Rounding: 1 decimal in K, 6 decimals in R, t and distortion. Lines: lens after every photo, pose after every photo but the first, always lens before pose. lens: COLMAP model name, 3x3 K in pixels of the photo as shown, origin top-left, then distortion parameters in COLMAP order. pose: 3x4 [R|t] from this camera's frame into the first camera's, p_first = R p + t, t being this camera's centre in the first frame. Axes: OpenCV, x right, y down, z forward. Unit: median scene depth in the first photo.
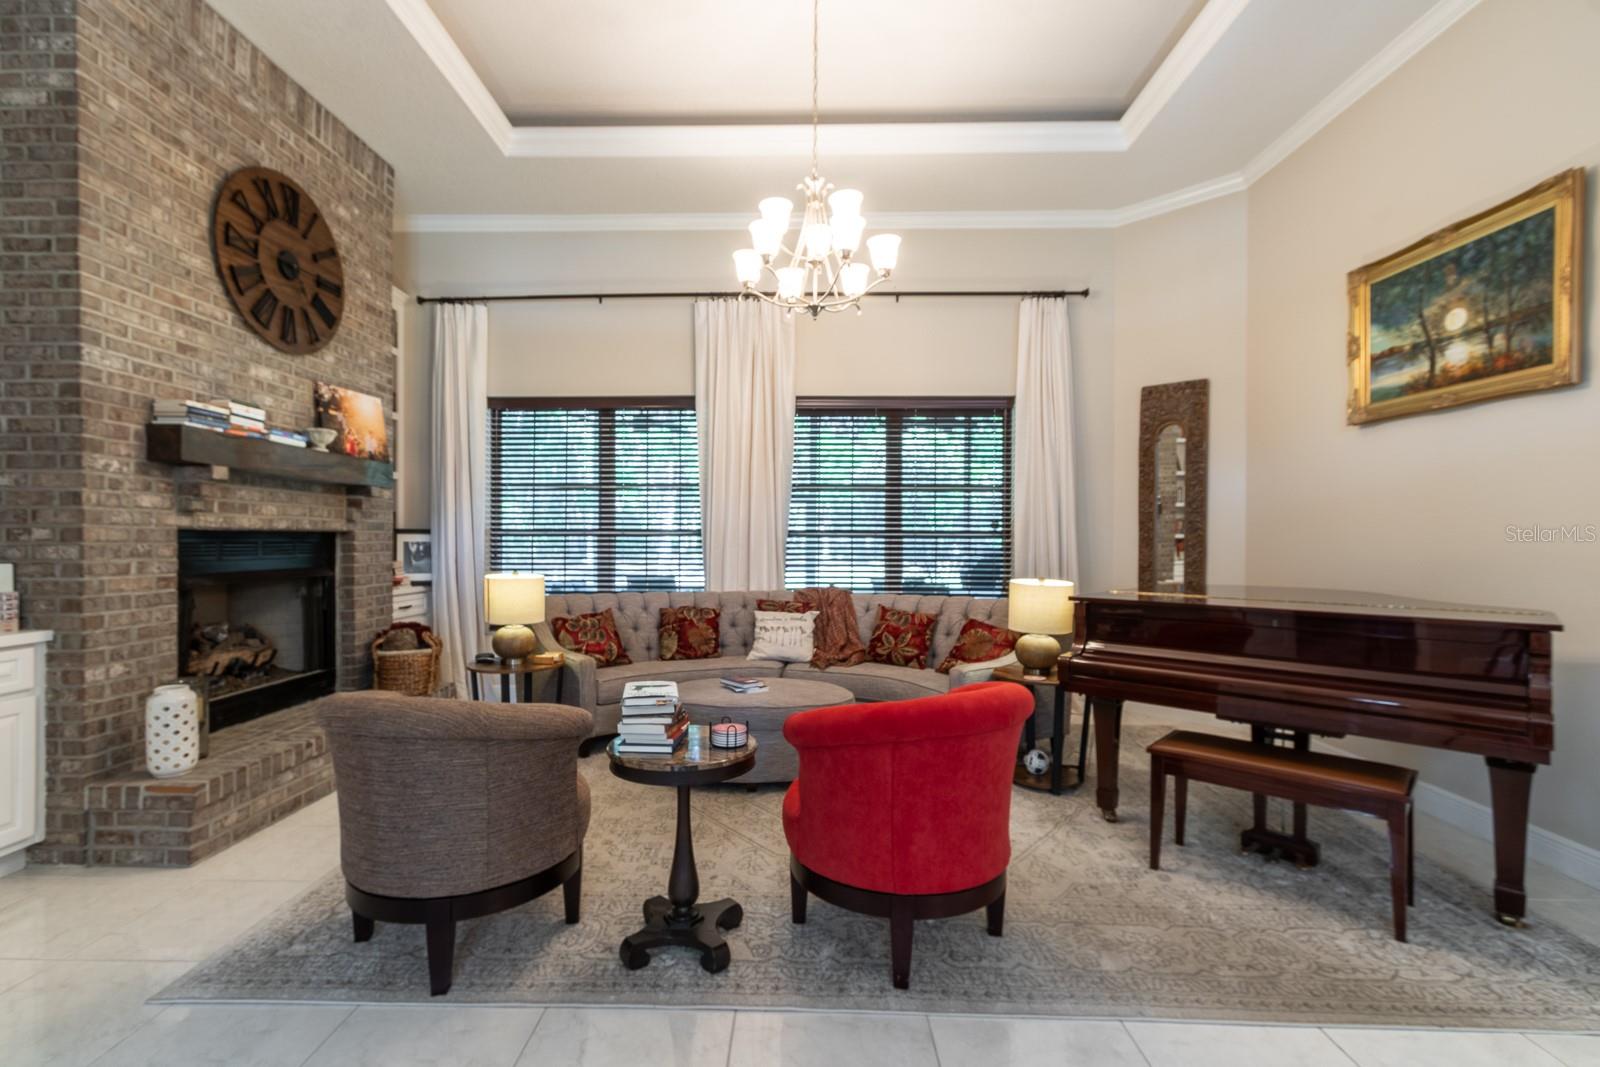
lens RADIAL K [[715.4, 0, 766.3], [0, 715.4, 536.8], [0, 0, 1]] dist [0.002871, 0.000433]
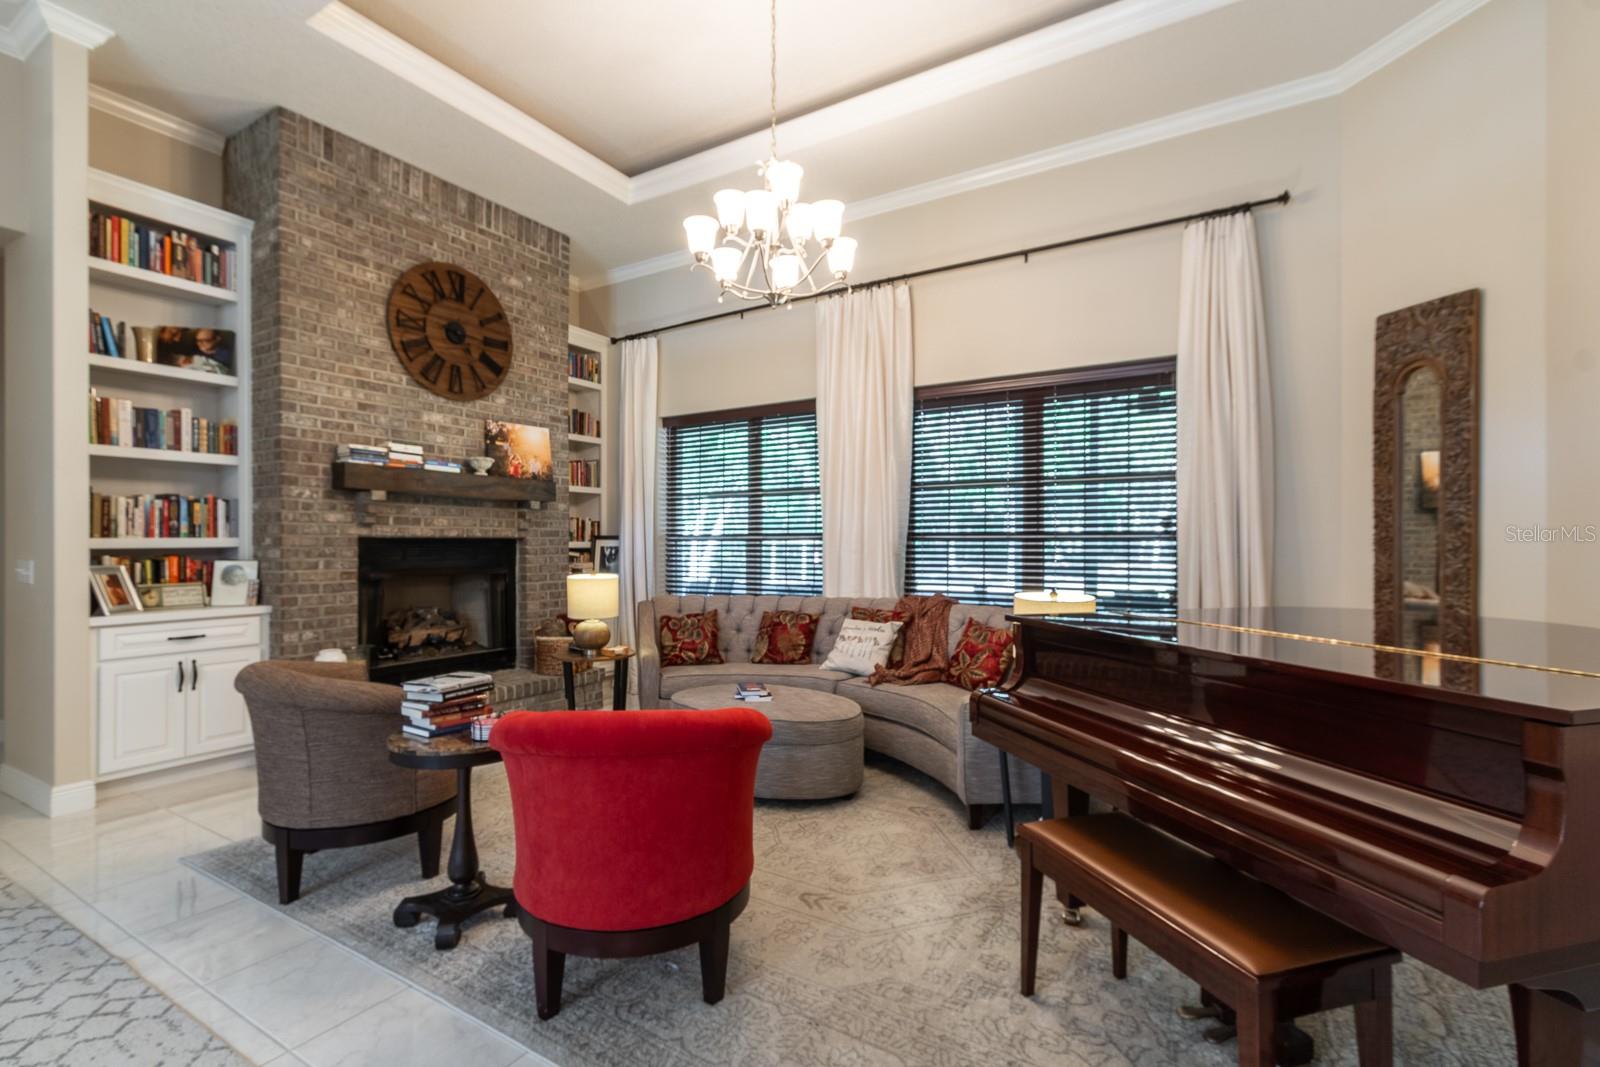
lens RADIAL K [[715.4, 0, 792.1], [0, 715.4, 536.9], [0, 0, 1]] dist [0.002871, 0.000433]
pose [[0.868900, -0.008450, -0.494916, 0.461568], [0.005068, 0.999954, -0.008175, 0.003279], [0.494962, 0.004595, 0.868902, 0.165210]]
